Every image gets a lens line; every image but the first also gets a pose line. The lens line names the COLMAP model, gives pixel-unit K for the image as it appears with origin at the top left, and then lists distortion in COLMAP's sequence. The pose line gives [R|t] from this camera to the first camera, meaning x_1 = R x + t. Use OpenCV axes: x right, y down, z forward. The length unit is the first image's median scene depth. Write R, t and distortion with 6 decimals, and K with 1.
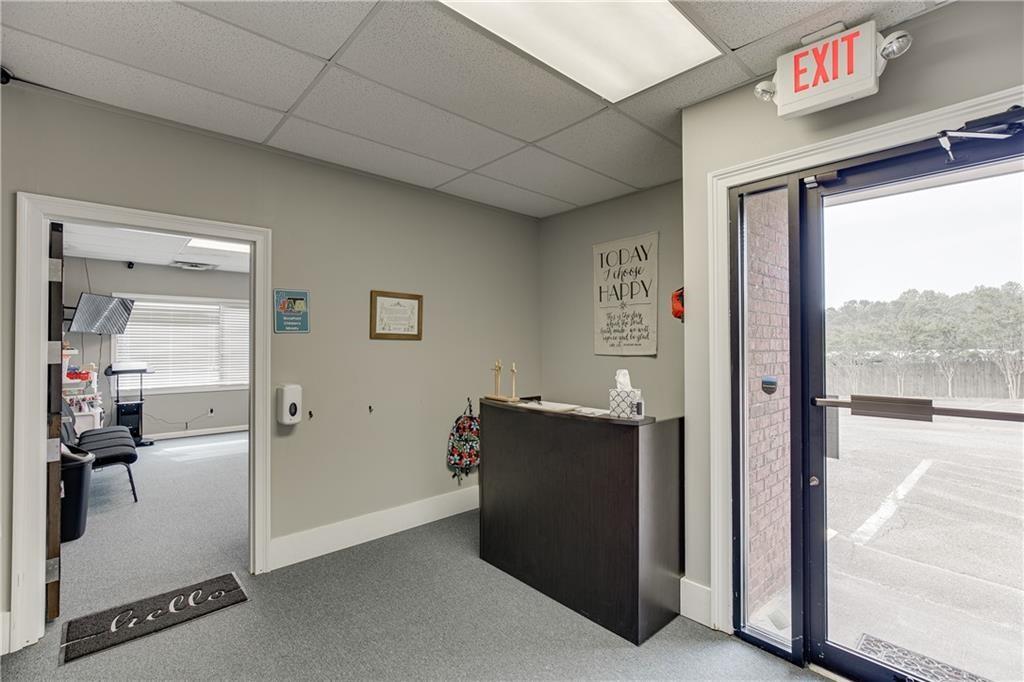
lens RADIAL K [[463.2, 0, 510.2], [0, 463.2, 340.8], [0, 0, 1]] dist [-0.012048, 0.002440]
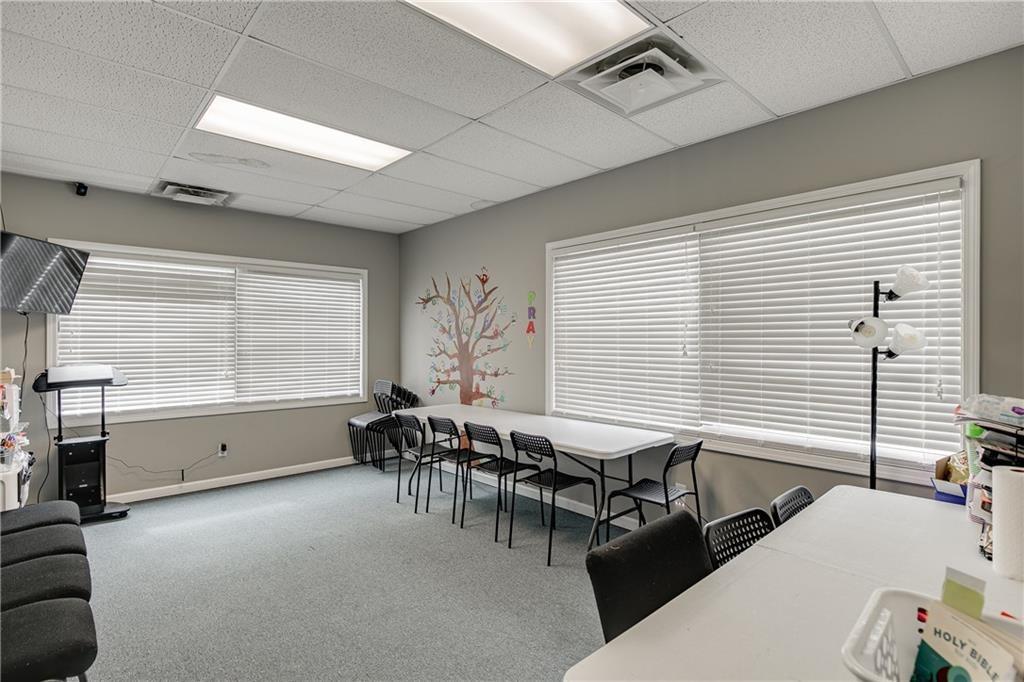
lens RADIAL K [[504.0, 0, 513.1], [0, 504.0, 342.7], [0, 0, 1]] dist [-0.016149, -0.001349]
pose [[0.999849, 0.000664, 0.017394, -0.320574], [-0.000882, 0.999921, 0.012533, 0.011188], [-0.017384, -0.012547, 0.999770, 0.395290]]
